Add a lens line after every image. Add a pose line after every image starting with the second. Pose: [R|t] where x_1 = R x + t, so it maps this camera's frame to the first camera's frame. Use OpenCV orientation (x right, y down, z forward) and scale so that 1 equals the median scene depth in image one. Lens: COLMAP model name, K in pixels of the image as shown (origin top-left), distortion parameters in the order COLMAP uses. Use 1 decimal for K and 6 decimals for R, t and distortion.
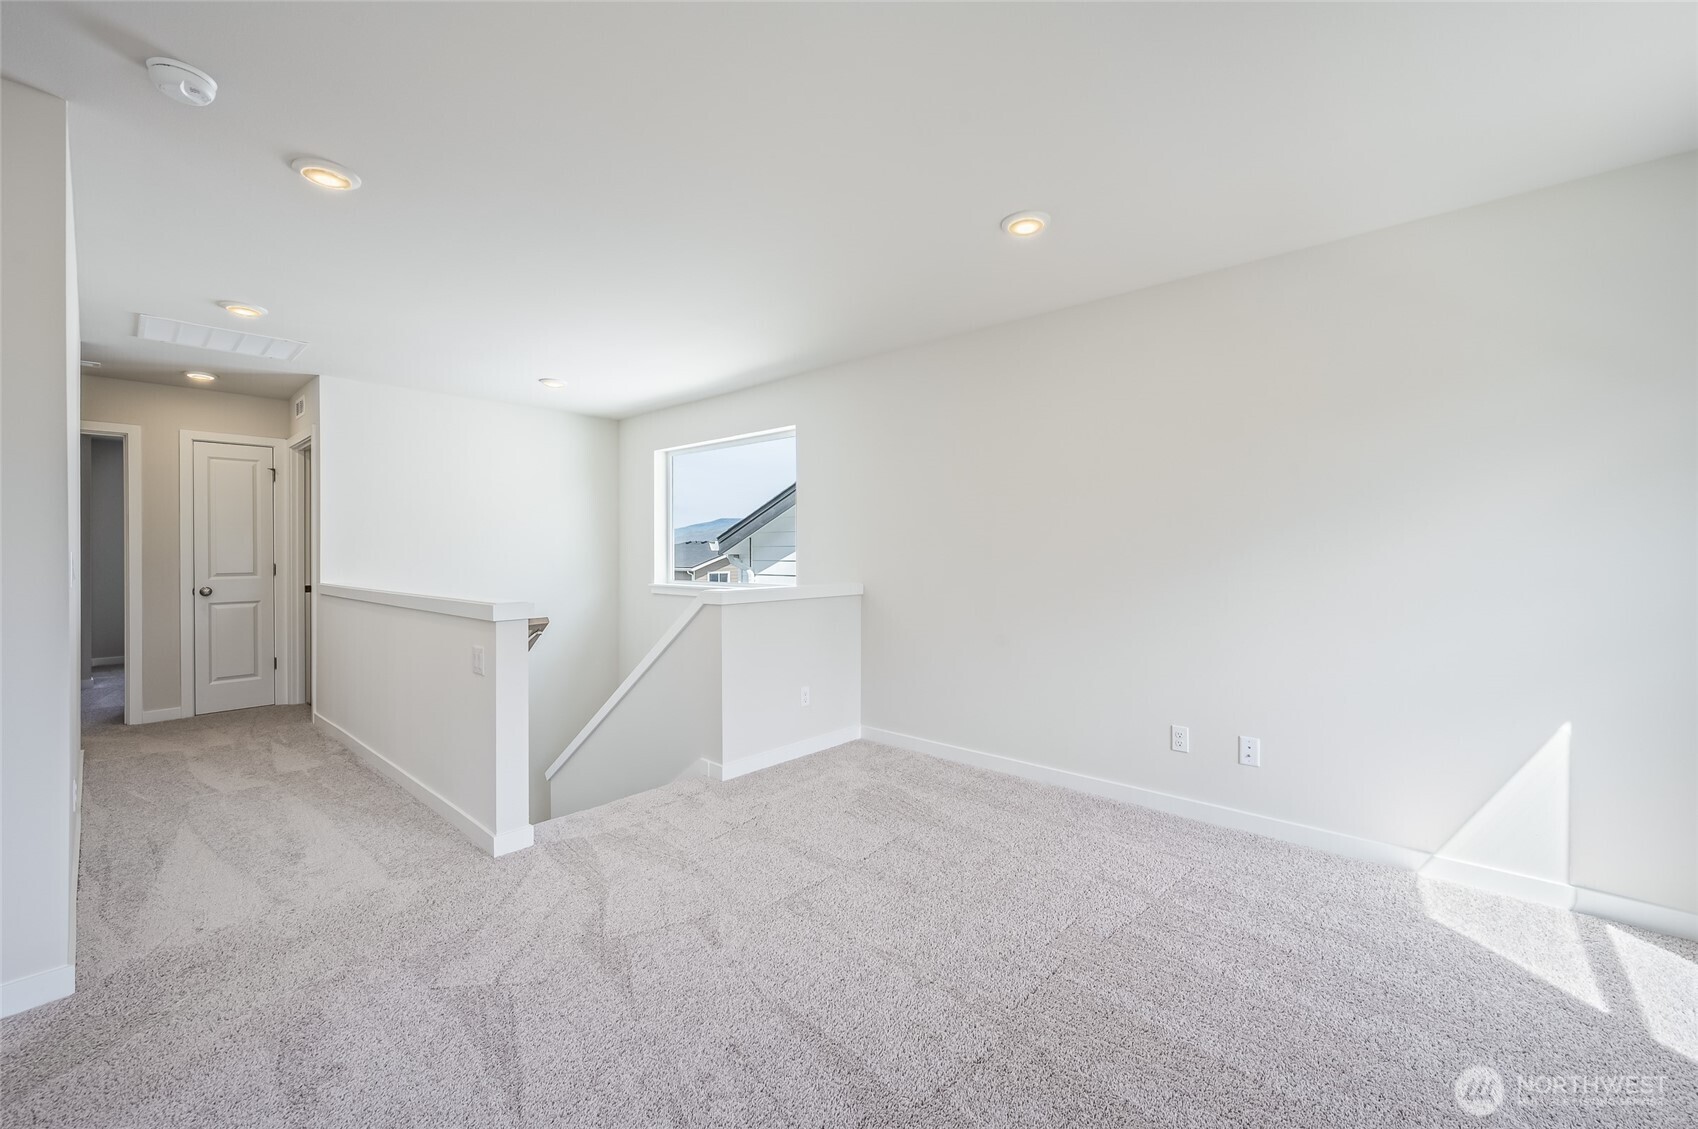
lens RADIAL K [[680.1, 0, 848.1], [0, 680.1, 554.1], [0, 0, 1]] dist [0.001109, 0.000403]
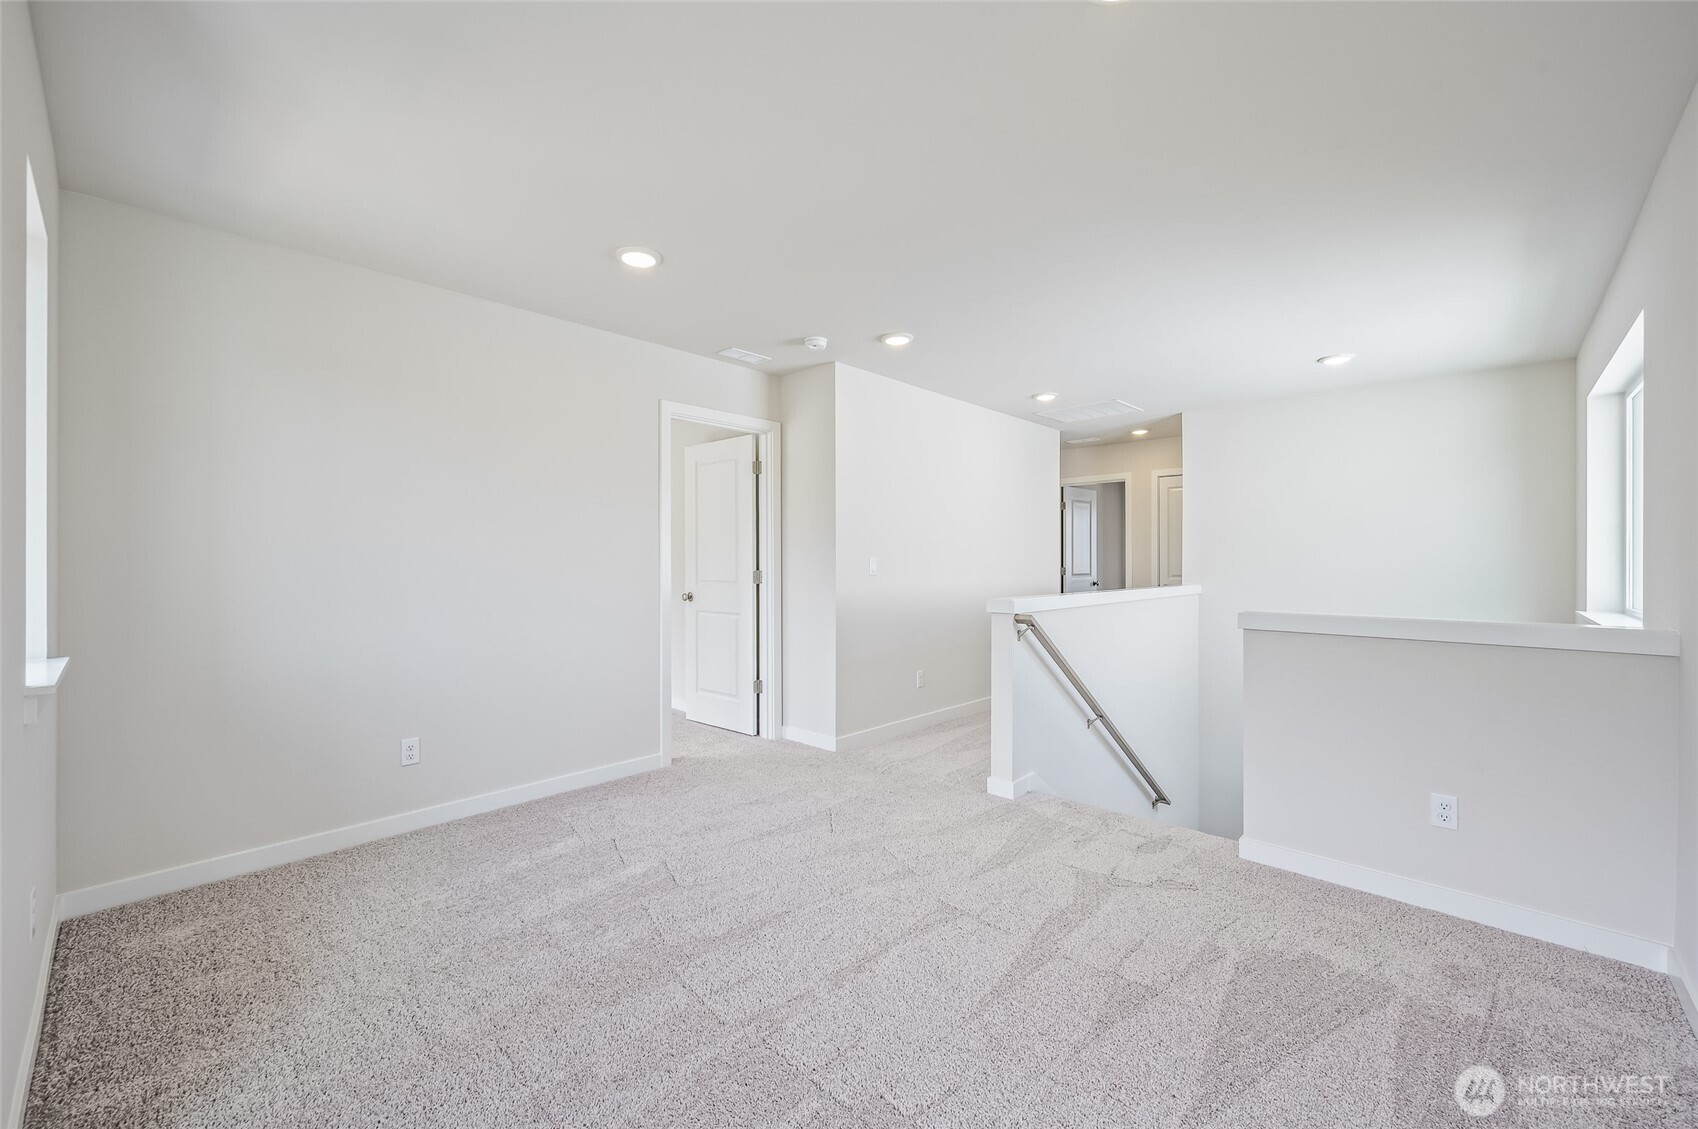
lens RADIAL K [[680.1, 0, 845.6], [0, 680.1, 554.3], [0, 0, 1]] dist [0.001109, 0.000403]
pose [[-0.019543, -0.003594, -0.999803, 0.559542], [-0.005503, 0.999979, -0.003487, -0.003293], [0.999794, 0.005433, -0.019562, 0.536087]]
